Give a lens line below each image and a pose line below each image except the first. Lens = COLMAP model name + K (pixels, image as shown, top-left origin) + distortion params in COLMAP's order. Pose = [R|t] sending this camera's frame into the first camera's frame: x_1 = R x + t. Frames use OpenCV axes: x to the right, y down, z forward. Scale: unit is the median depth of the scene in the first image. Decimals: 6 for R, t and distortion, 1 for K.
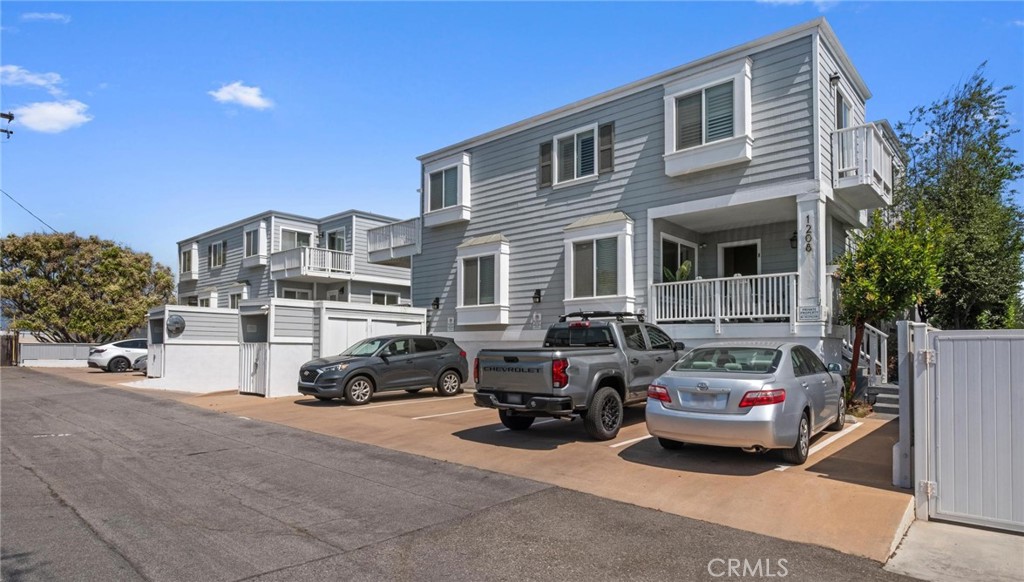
lens RADIAL K [[577.8, 0, 488.0], [0, 577.8, 323.9], [0, 0, 1]] dist [0.004858, 0.000613]
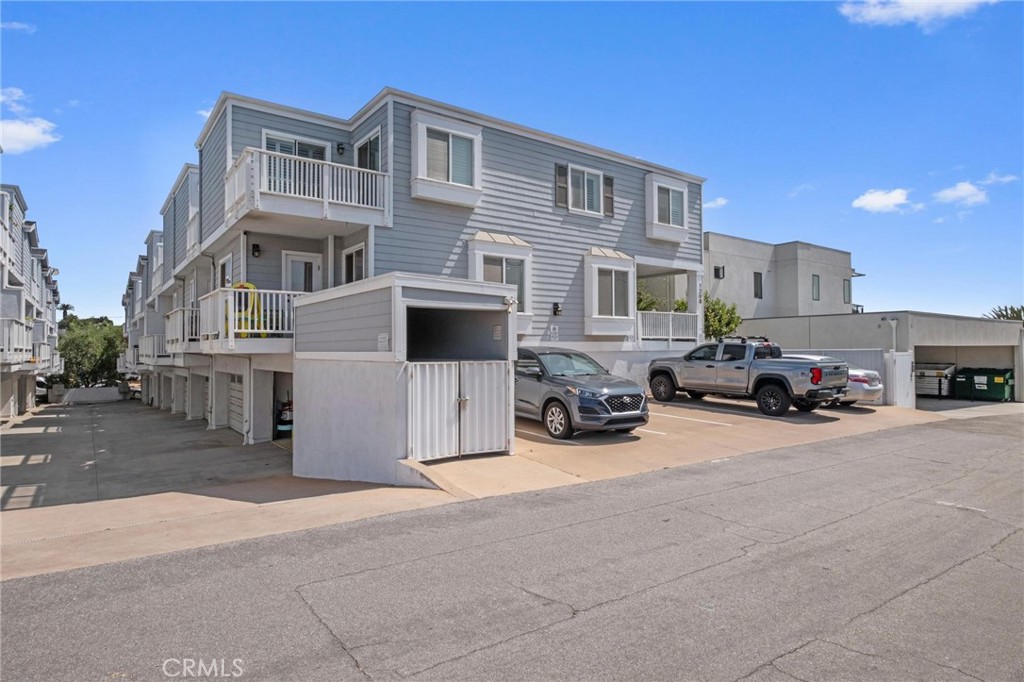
lens RADIAL K [[572.4, 0, 509.3], [0, 572.4, 347.8], [0, 0, 1]] dist [-0.001094, -0.000106]
pose [[0.187760, 0.015080, 0.982099, -0.955991], [-0.025048, 0.999630, -0.010560, 0.035074], [-0.981895, -0.022616, 0.188069, 0.901802]]
